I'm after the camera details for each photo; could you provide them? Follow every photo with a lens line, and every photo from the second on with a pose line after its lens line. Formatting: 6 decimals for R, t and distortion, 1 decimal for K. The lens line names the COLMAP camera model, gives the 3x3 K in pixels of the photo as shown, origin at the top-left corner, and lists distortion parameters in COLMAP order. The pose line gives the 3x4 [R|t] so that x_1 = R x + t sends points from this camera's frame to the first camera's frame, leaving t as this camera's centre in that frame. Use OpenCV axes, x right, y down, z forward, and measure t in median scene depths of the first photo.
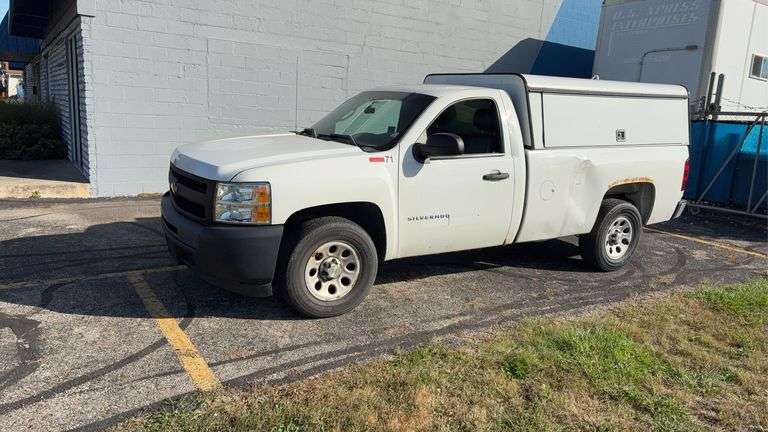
lens RADIAL K [[554.4, 0, 384.0], [0, 554.4, 216.0], [0, 0, 1]] dist [0.059295, -0.082944]
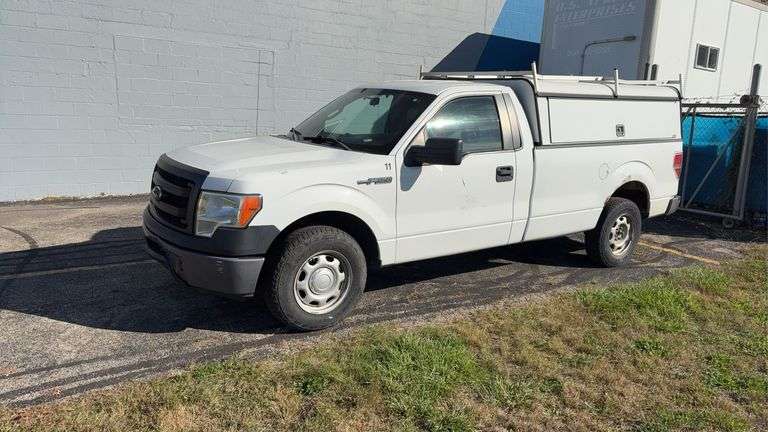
lens RADIAL K [[554.4, 0, 384.0], [0, 554.4, 216.0], [0, 0, 1]] dist [0.059295, -0.082944]
pose [[0.999881, -0.014994, -0.003737, 0.161472], [0.014989, 0.999887, -0.001306, 0.001990], [0.003756, 0.001250, 0.999992, 0.040622]]
